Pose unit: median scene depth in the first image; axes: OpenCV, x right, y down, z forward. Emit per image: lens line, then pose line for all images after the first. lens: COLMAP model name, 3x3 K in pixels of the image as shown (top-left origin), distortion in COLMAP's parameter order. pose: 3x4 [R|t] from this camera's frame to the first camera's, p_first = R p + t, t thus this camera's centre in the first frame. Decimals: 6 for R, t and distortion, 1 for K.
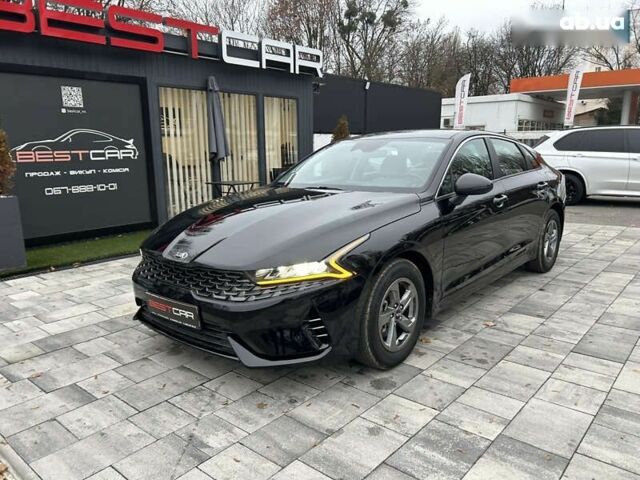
lens RADIAL K [[482.0, 0, 325.0], [0, 482.0, 241.6], [0, 0, 1]] dist [0.055243, -0.053277]
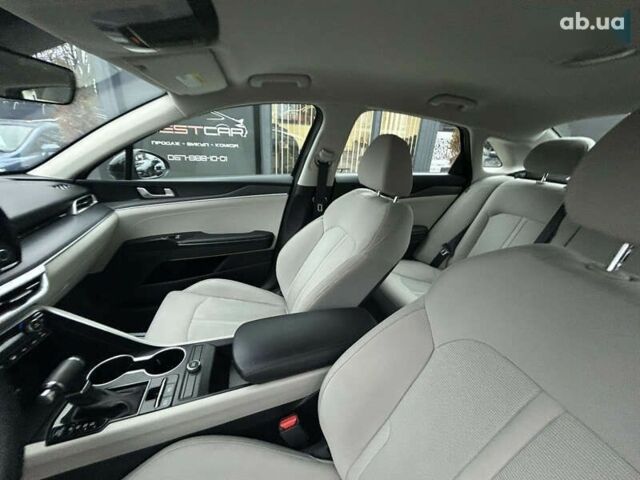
lens RADIAL K [[265.4, 0, 320.0], [0, 265.4, 240.0], [0, 0, 1]] dist [0.004143, 0.000149]
pose [[0.816789, 0.254136, -0.517948, 0.248041], [-0.169773, 0.963881, 0.205210, -0.141462], [0.551391, -0.079680, 0.830433, 0.835338]]
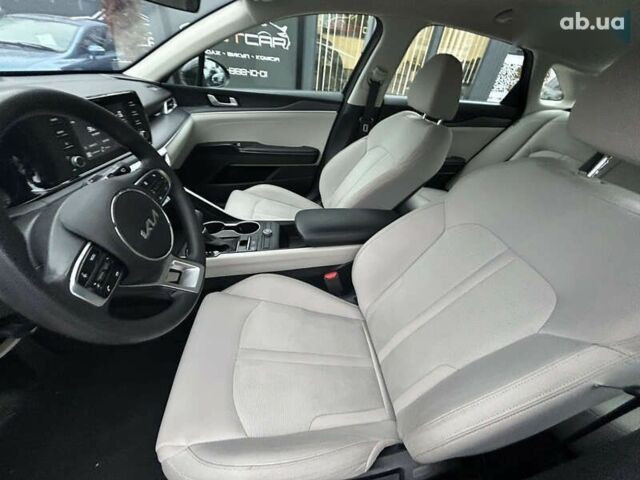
lens RADIAL K [[265.4, 0, 320.0], [0, 265.4, 240.0], [0, 0, 1]] dist [0.004143, 0.000149]
pose [[0.725392, 0.463925, -0.508508, 0.266533], [-0.236339, 0.861703, 0.449013, -0.132064], [0.646491, -0.205530, 0.734716, 0.795242]]
